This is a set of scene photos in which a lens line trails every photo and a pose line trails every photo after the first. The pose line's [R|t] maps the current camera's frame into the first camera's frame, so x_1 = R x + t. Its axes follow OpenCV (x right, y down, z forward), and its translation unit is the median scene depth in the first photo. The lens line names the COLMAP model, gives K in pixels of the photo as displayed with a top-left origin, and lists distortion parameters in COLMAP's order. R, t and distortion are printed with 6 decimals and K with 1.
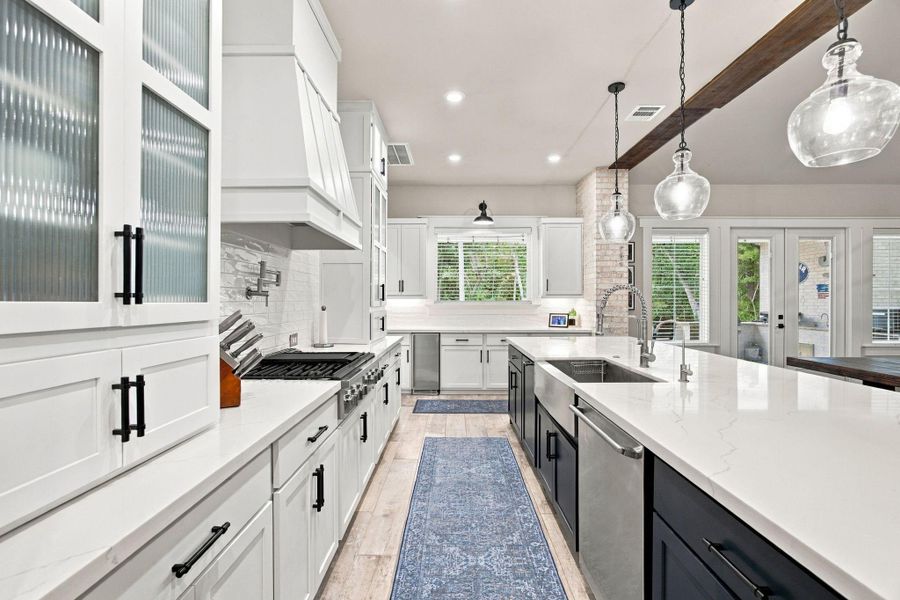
lens RADIAL K [[396.7, 0, 450.0], [0, 396.7, 300.0], [0, 0, 1]] dist [-0.003007, -0.000002]
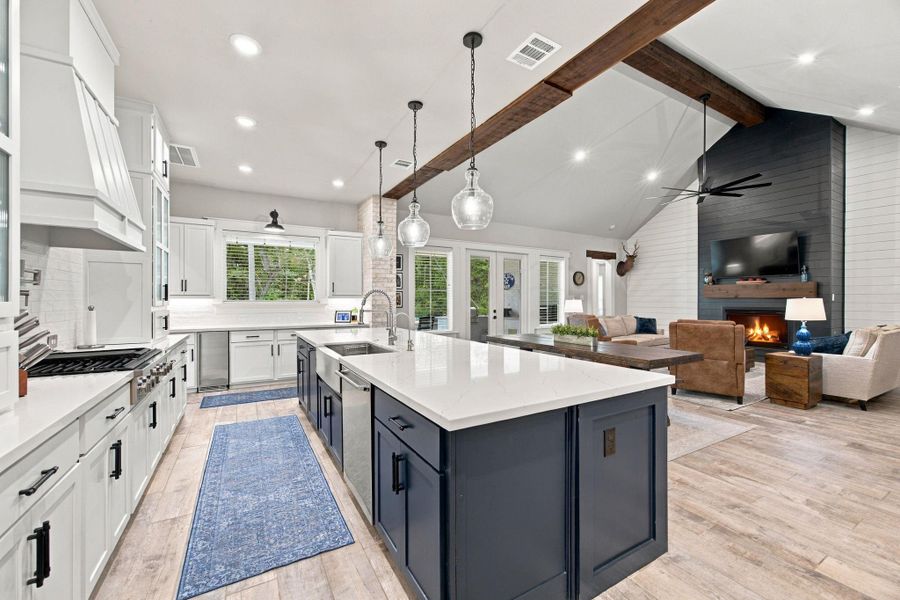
lens RADIAL K [[359.0, 0, 443.7], [0, 359.0, 301.9], [0, 0, 1]] dist [-0.003450, 0.000240]
pose [[0.867815, -0.003136, 0.496877, -0.006990], [0.000112, 0.999981, 0.006116, 0.000295], [-0.496887, -0.005251, 0.867799, -0.188745]]
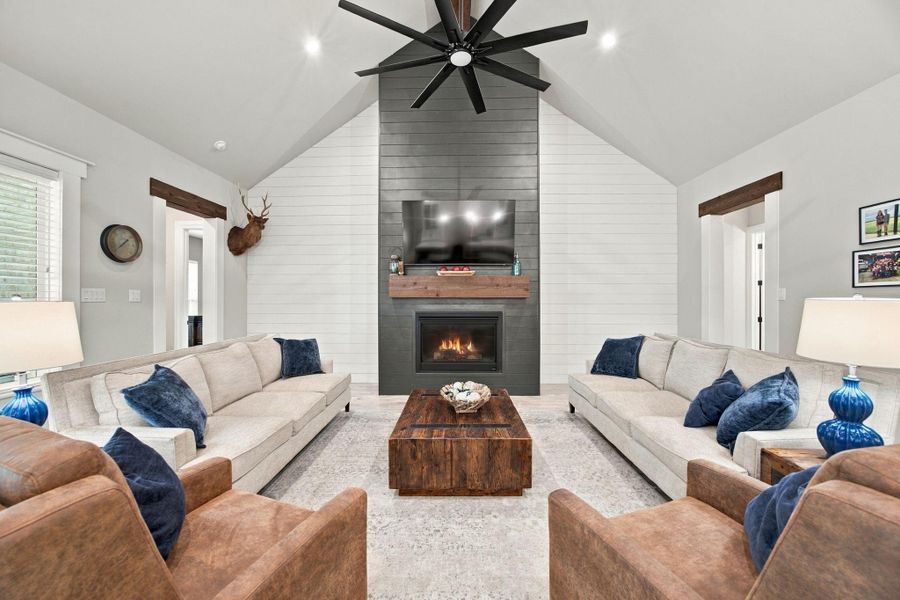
lens RADIAL K [[354.0, 0, 448.5], [0, 354.0, 301.0], [0, 0, 1]] dist [-0.001637, 0.002798]
pose [[0.015518, 0.001771, 0.999878, 1.690533], [0.001607, 0.999997, -0.001797, 0.004316], [-0.999878, 0.001635, 0.015515, 1.053101]]
